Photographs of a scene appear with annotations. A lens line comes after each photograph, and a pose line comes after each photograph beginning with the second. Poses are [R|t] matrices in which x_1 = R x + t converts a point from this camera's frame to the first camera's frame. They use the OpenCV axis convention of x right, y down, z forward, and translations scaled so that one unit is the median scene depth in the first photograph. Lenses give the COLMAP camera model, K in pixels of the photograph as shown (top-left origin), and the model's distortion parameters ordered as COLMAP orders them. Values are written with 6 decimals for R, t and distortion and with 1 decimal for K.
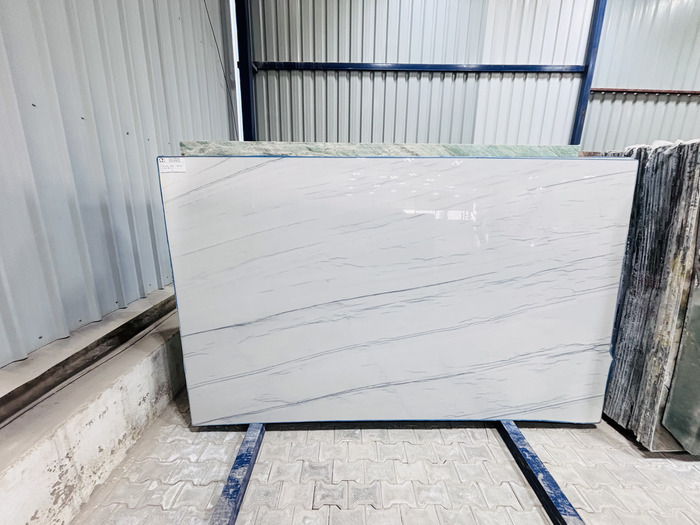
lens RADIAL K [[280.6, 0, 351.2], [0, 280.6, 256.2], [0, 0, 1]] dist [0.002952, -0.001660]
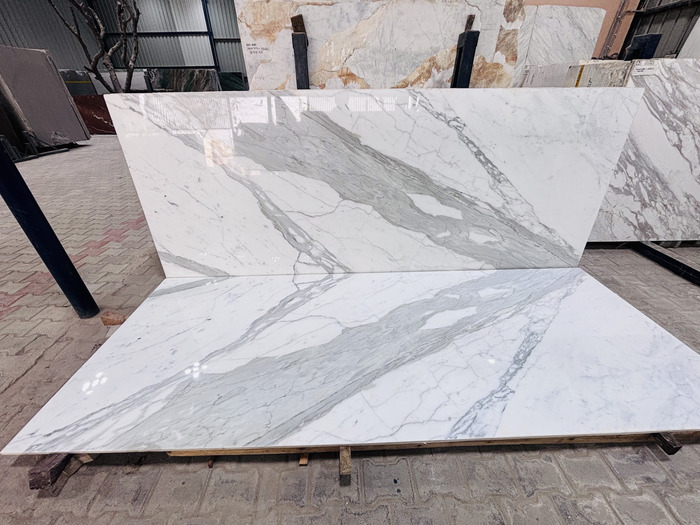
lens RADIAL K [[280.6, 0, 347.9], [0, 280.6, 260.4], [0, 0, 1]] dist [0.002952, -0.001660]
pose [[0.999830, -0.008371, -0.016445, 2.292740], [0.013142, 0.948633, 0.316106, 0.719468], [0.012954, -0.316269, 0.948581, -2.575742]]
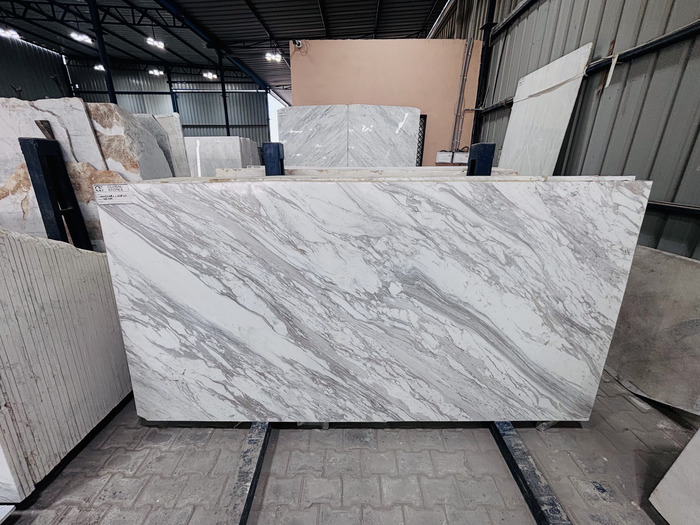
lens RADIAL K [[280.6, 0, 349.6], [0, 280.6, 261.4], [0, 0, 1]] dist [0.002952, -0.001660]
pose [[0.999407, 0.007237, -0.033669, 2.903517], [-0.003504, 0.993965, 0.109646, 0.632547], [0.034260, -0.109463, 0.993400, -2.392351]]
